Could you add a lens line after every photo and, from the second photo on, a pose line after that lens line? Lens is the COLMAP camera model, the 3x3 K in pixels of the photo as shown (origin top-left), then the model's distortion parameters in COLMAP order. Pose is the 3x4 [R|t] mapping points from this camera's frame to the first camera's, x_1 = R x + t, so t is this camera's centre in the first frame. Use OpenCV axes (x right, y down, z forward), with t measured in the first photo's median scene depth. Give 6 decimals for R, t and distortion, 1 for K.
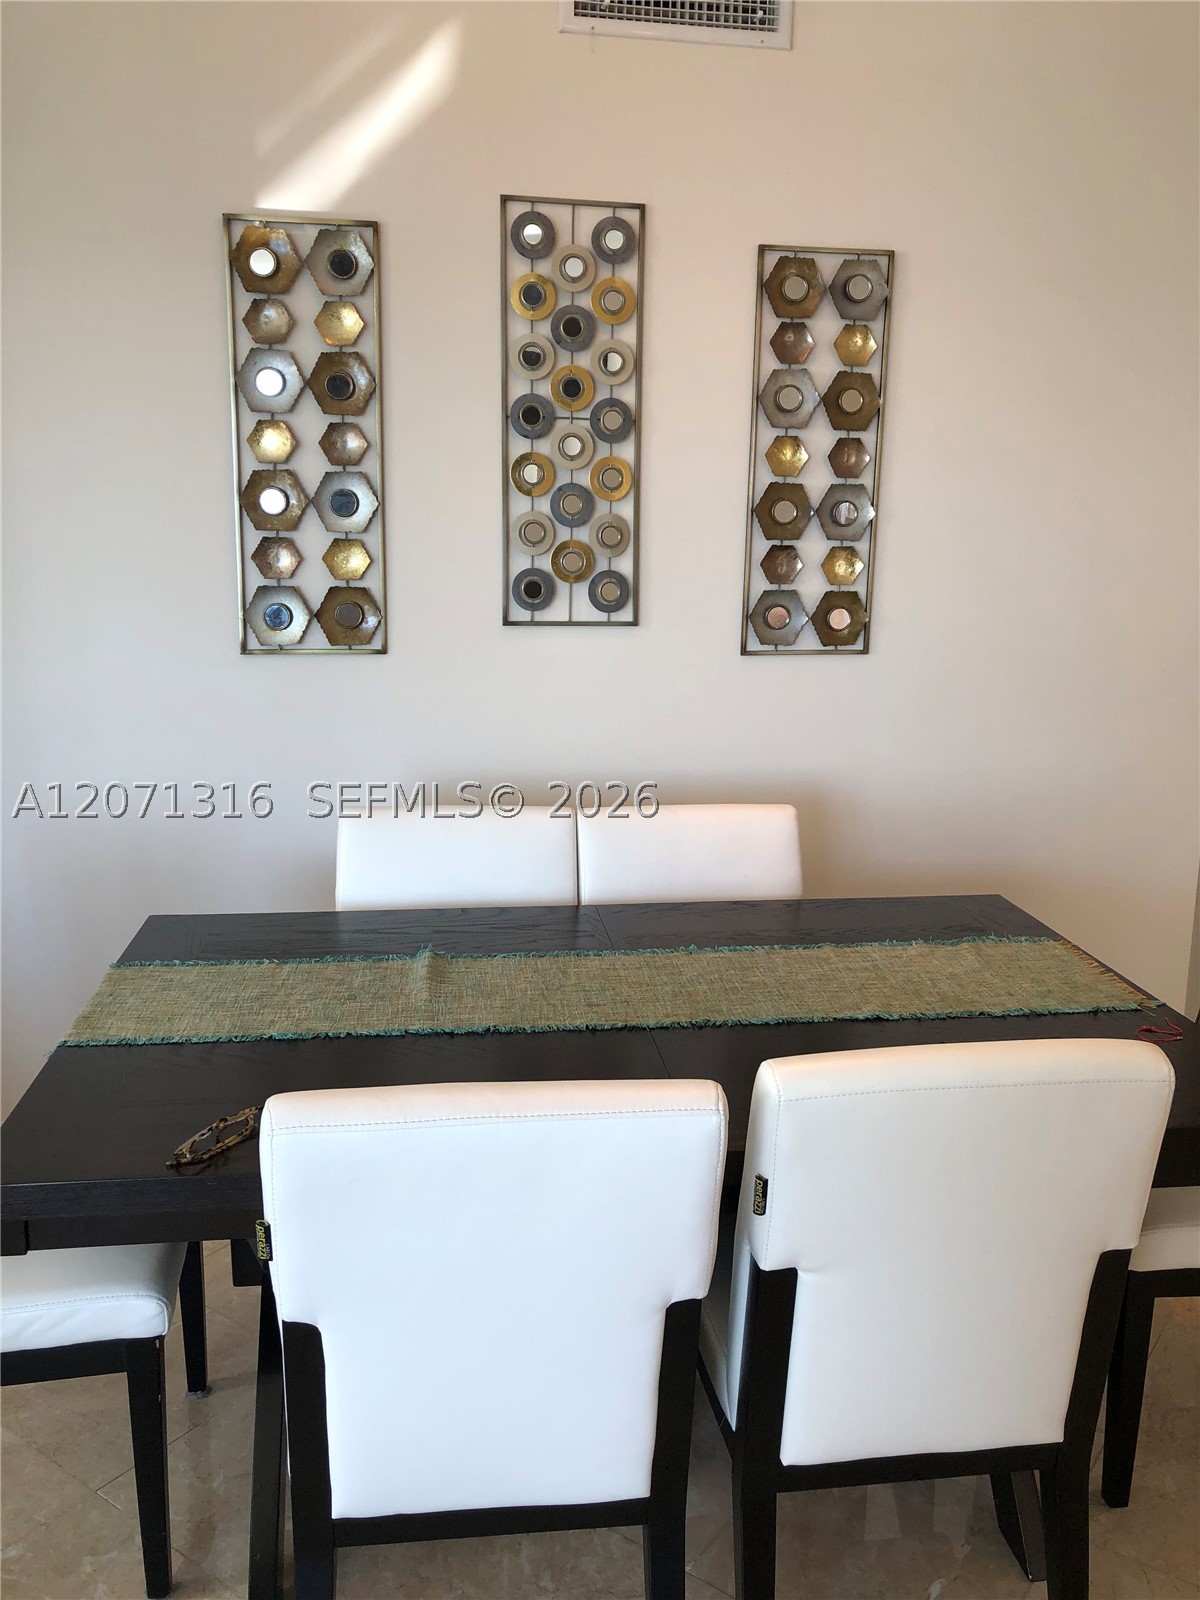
lens RADIAL K [[1341.7, 0, 606.0], [0, 1341.7, 791.6], [0, 0, 1]] dist [0.052384, -0.045499]
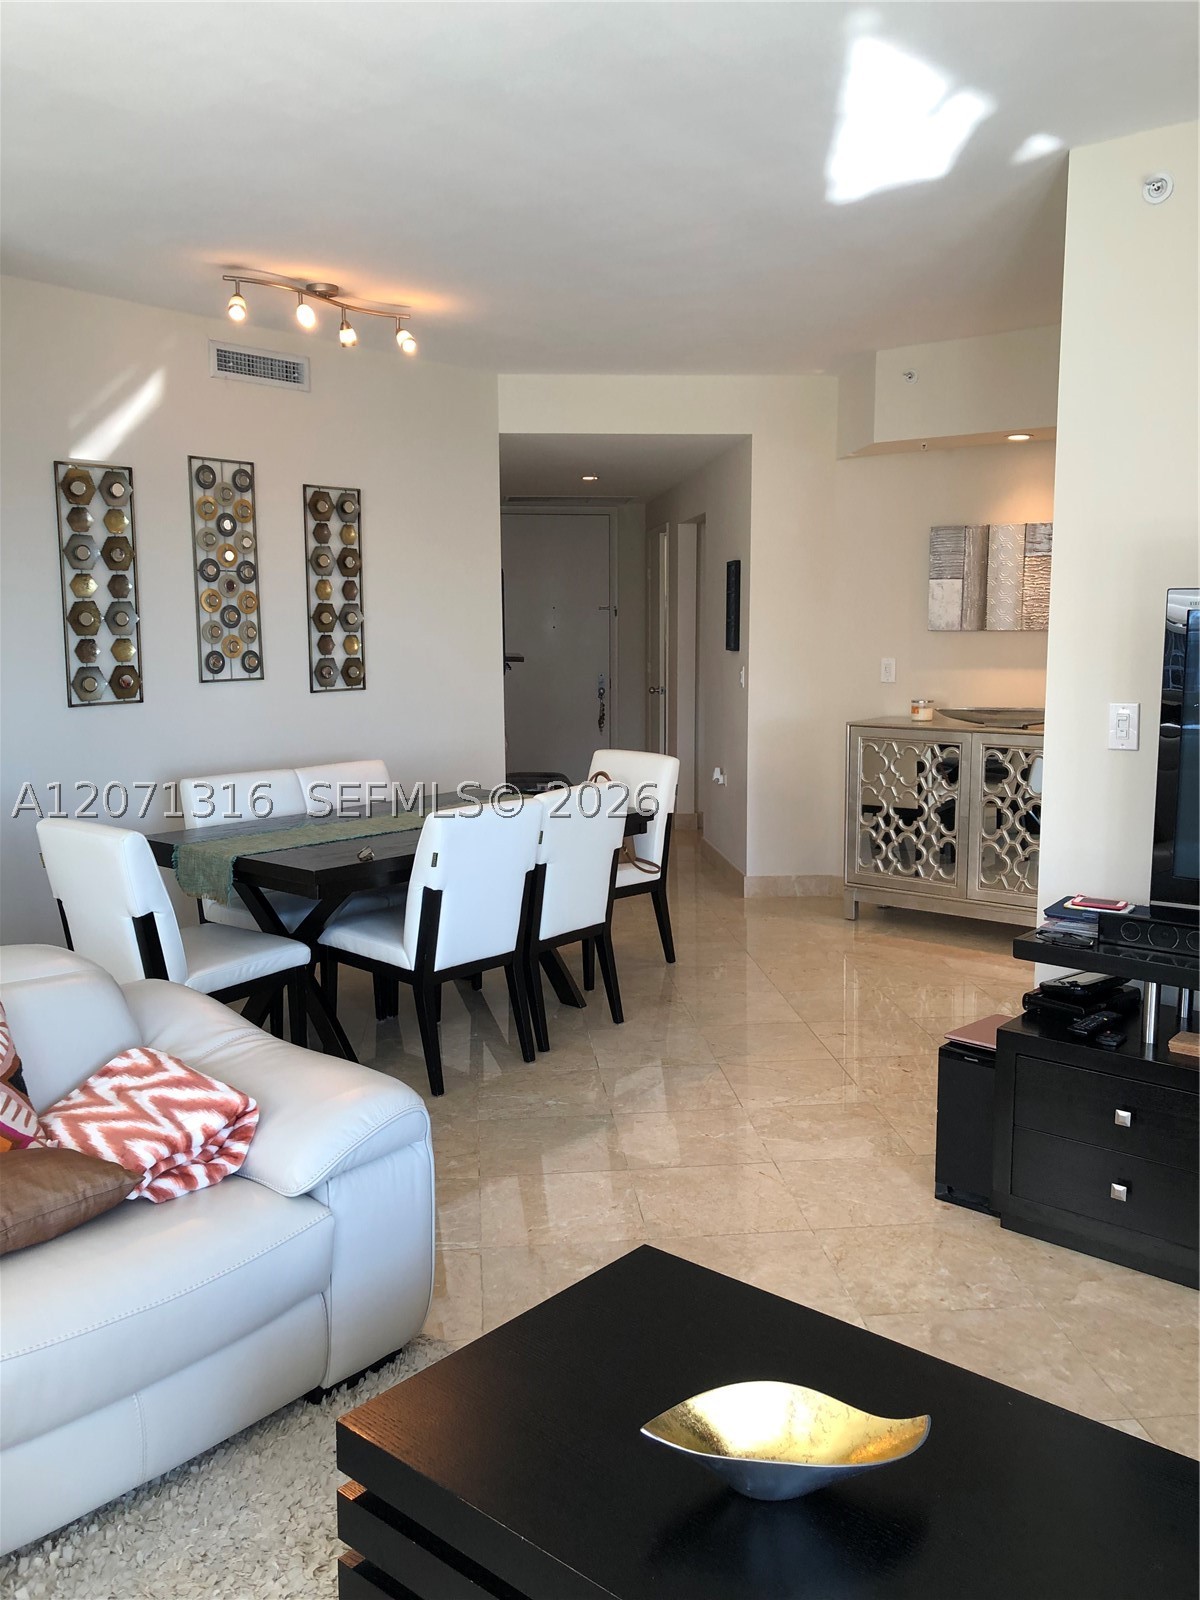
lens RADIAL K [[1341.7, 0, 600.5], [0, 1341.7, 805.9], [0, 0, 1]] dist [0.052384, -0.045499]
pose [[0.758983, -0.110300, 0.641700, -0.850483], [0.142658, 0.989771, 0.001397, 0.114827], [-0.635290, 0.090483, 0.766955, -0.720579]]
